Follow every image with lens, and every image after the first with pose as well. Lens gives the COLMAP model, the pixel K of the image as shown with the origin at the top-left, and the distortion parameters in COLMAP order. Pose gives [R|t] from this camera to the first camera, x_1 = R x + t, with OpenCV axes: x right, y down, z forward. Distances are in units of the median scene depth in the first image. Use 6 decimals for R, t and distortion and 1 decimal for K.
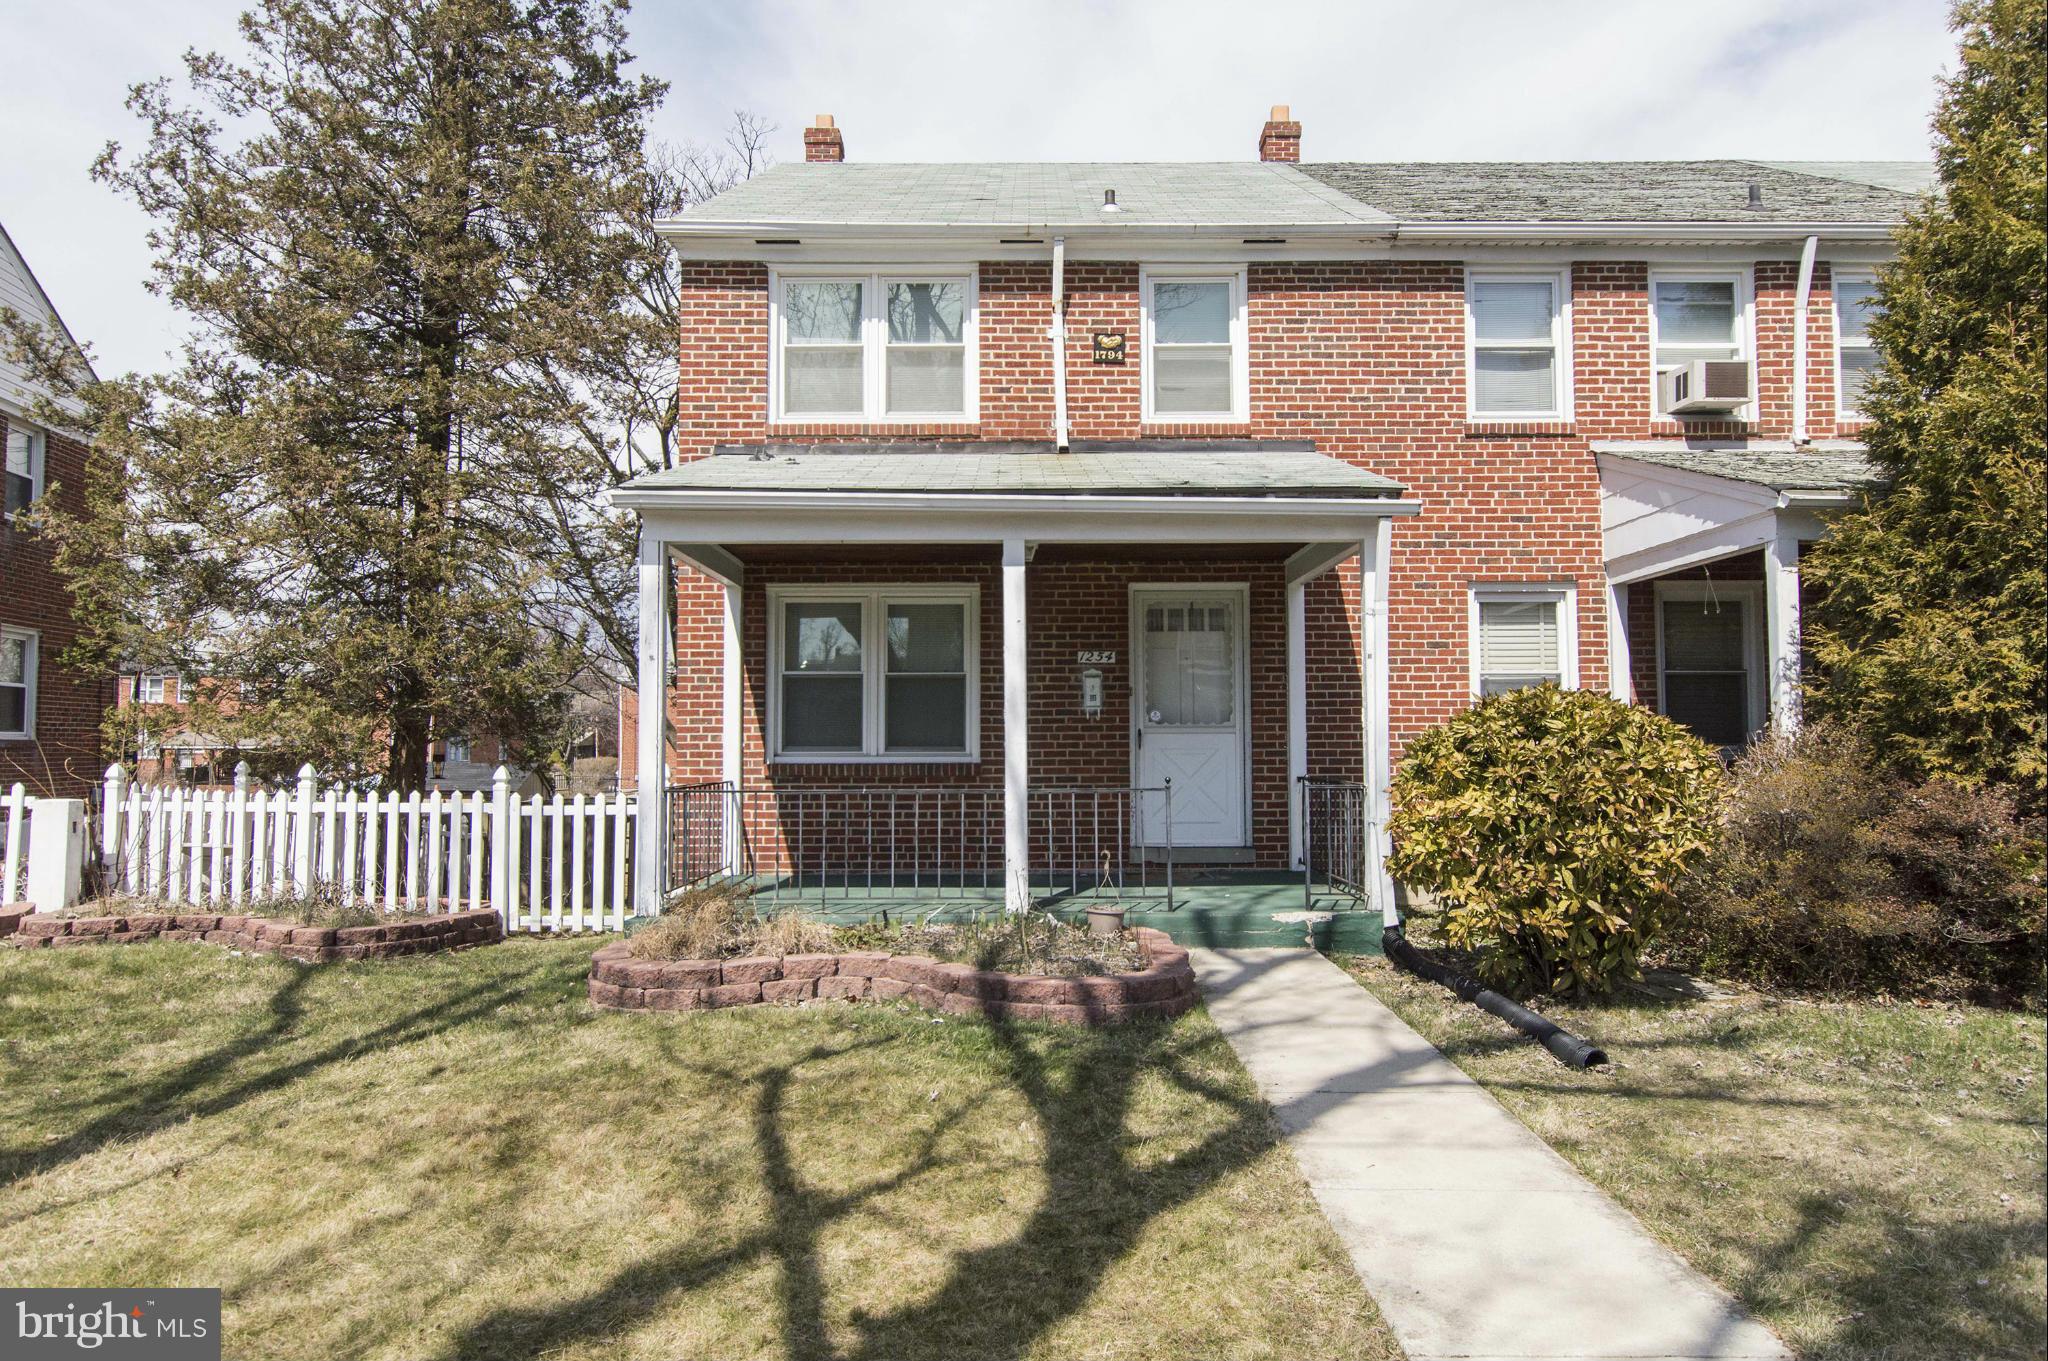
lens RADIAL K [[1273.4, 0, 1023.8], [0, 1273.4, 673.2], [0, 0, 1]] dist [0.000604, 0.002038]
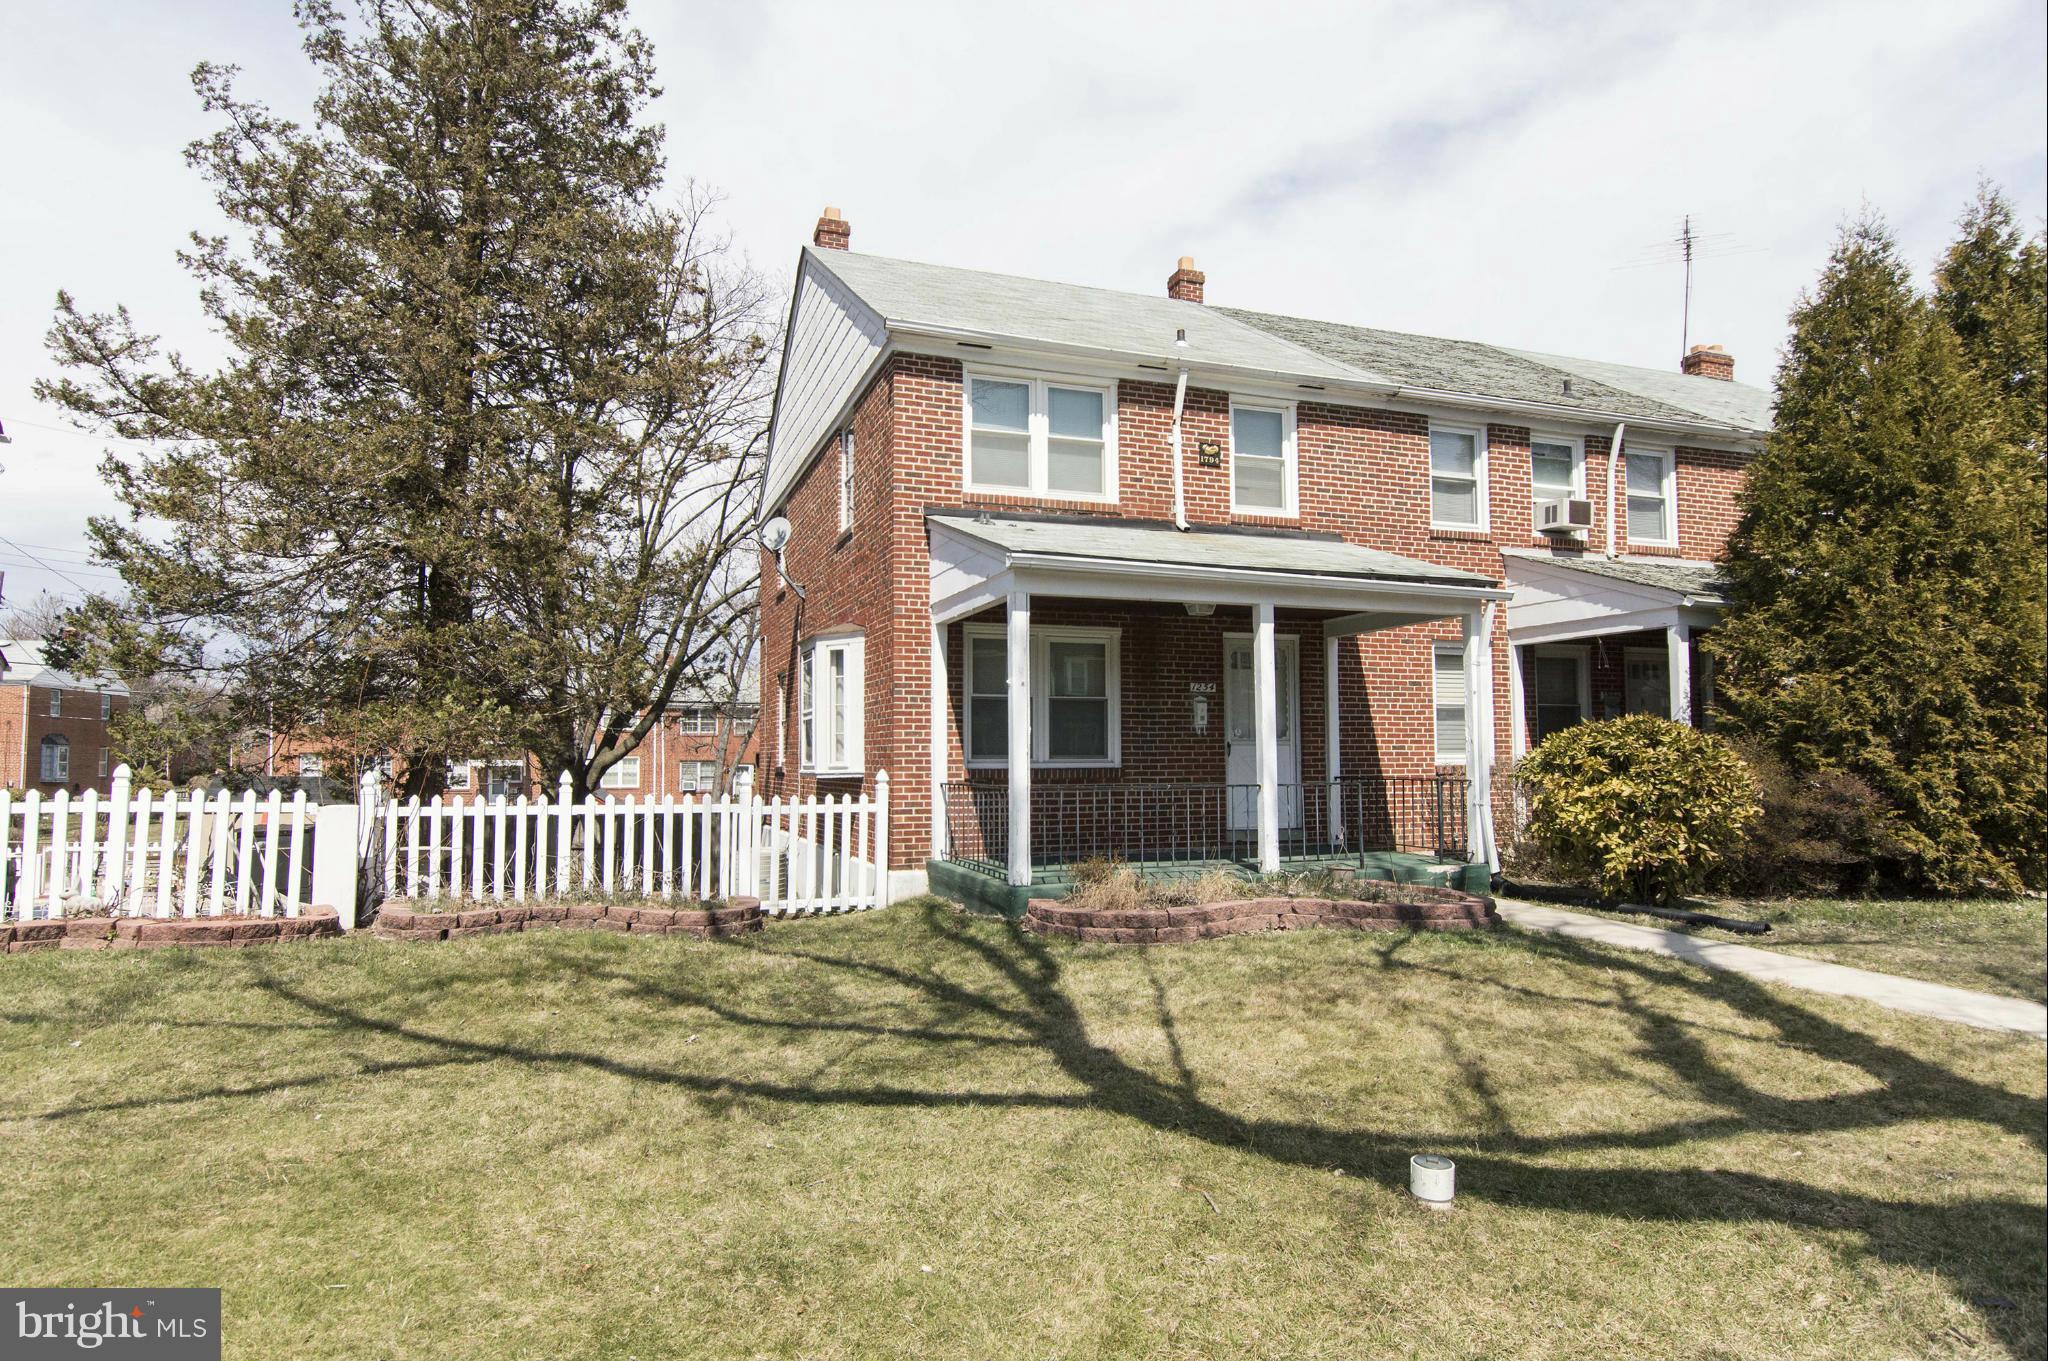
lens RADIAL K [[1177.9, 0, 1022.8], [0, 1177.9, 685.4], [0, 0, 1]] dist [-0.001249, -0.000115]
pose [[0.939270, 0.020141, 0.342588, -0.532412], [-0.017583, 0.999790, -0.010572, 0.001547], [-0.342728, 0.003906, 0.939426, -0.085410]]
